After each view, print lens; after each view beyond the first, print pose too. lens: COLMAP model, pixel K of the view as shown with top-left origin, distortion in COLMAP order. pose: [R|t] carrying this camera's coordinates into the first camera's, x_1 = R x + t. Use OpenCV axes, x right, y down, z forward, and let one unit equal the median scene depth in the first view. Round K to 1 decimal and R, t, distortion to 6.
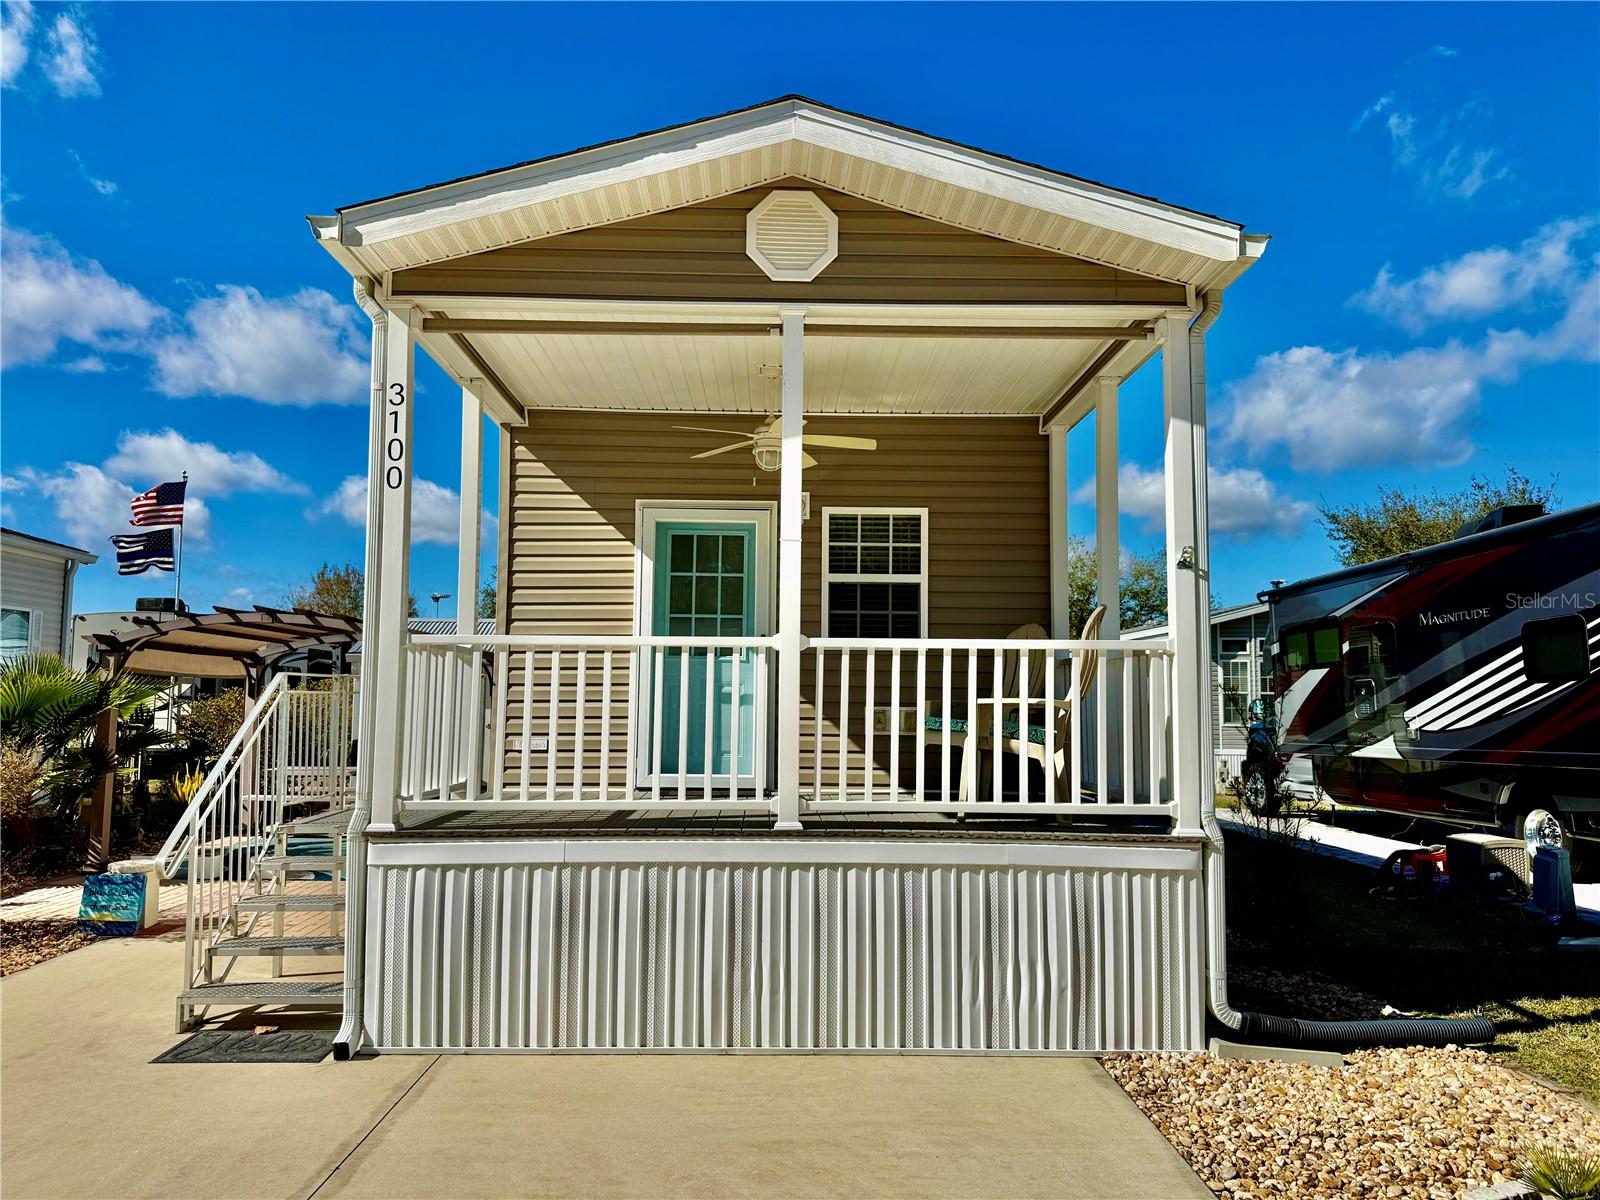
lens RADIAL K [[1107.4, 0, 793.6], [0, 1107.4, 610.3], [0, 0, 1]] dist [0.119959, -0.168721]
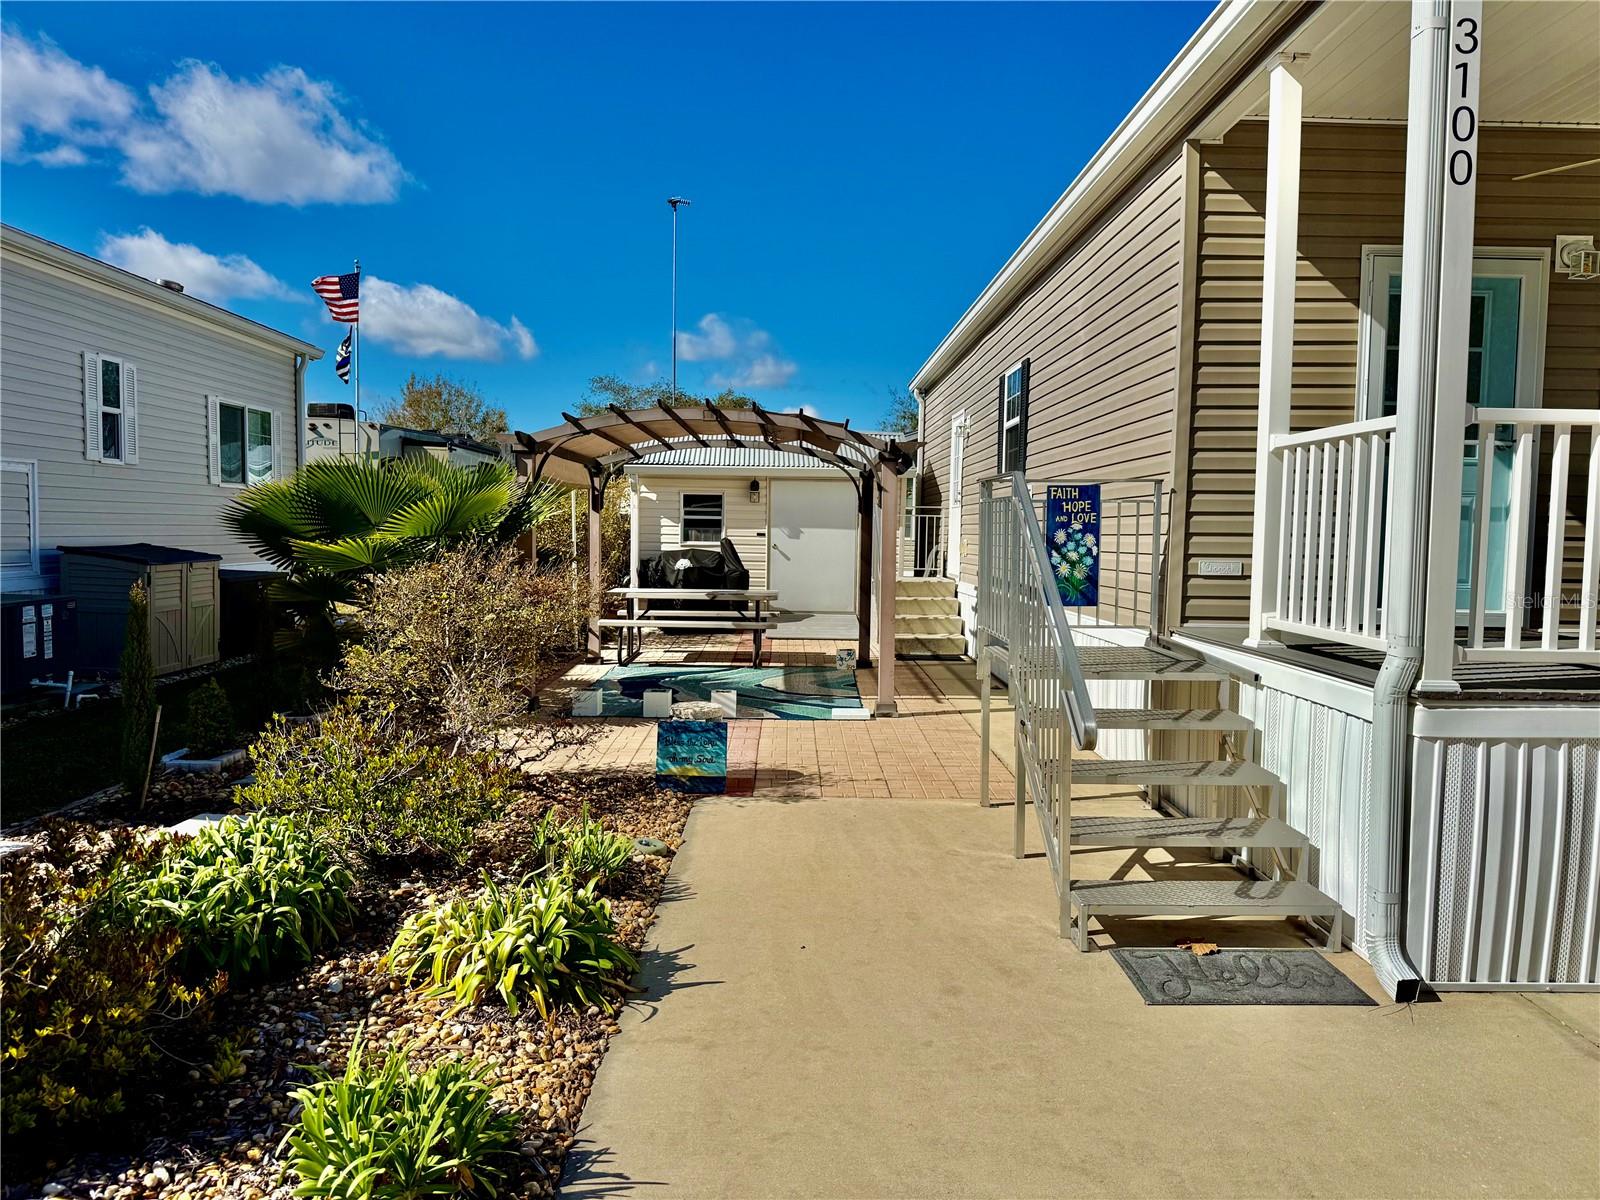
lens RADIAL K [[1115.4, 0, 797.0], [0, 1115.4, 610.5], [0, 0, 1]] dist [0.063483, -0.086913]
pose [[0.999879, 0.006362, -0.014219, -0.722890], [-0.004048, 0.987557, 0.157209, 0.036452], [0.015042, -0.157132, 0.987463, 0.292549]]
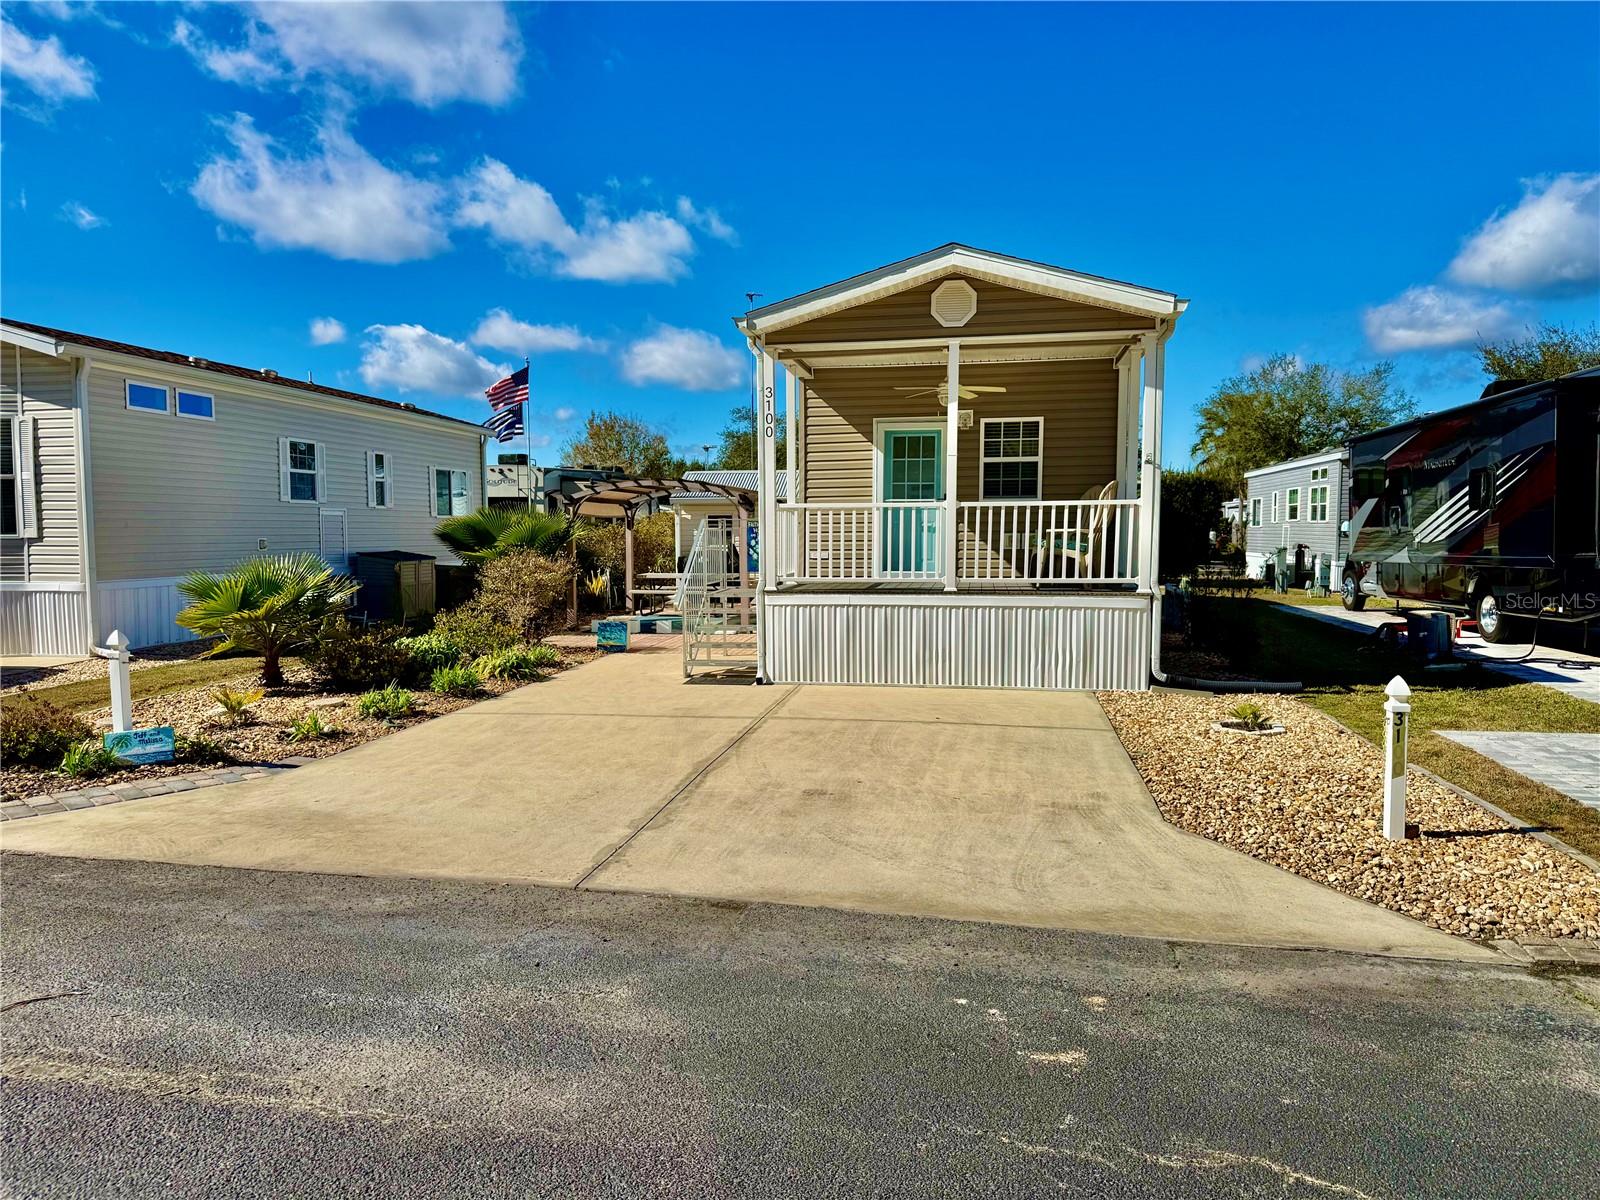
lens RADIAL K [[1104.8, 0, 785.8], [0, 1104.8, 619.9], [0, 0, 1]] dist [0.099093, -0.134284]
pose [[0.979892, 0.004972, -0.199466, 0.107638], [0.028070, 0.986312, 0.162481, -0.104036], [0.197543, -0.164813, 0.966340, -1.123355]]
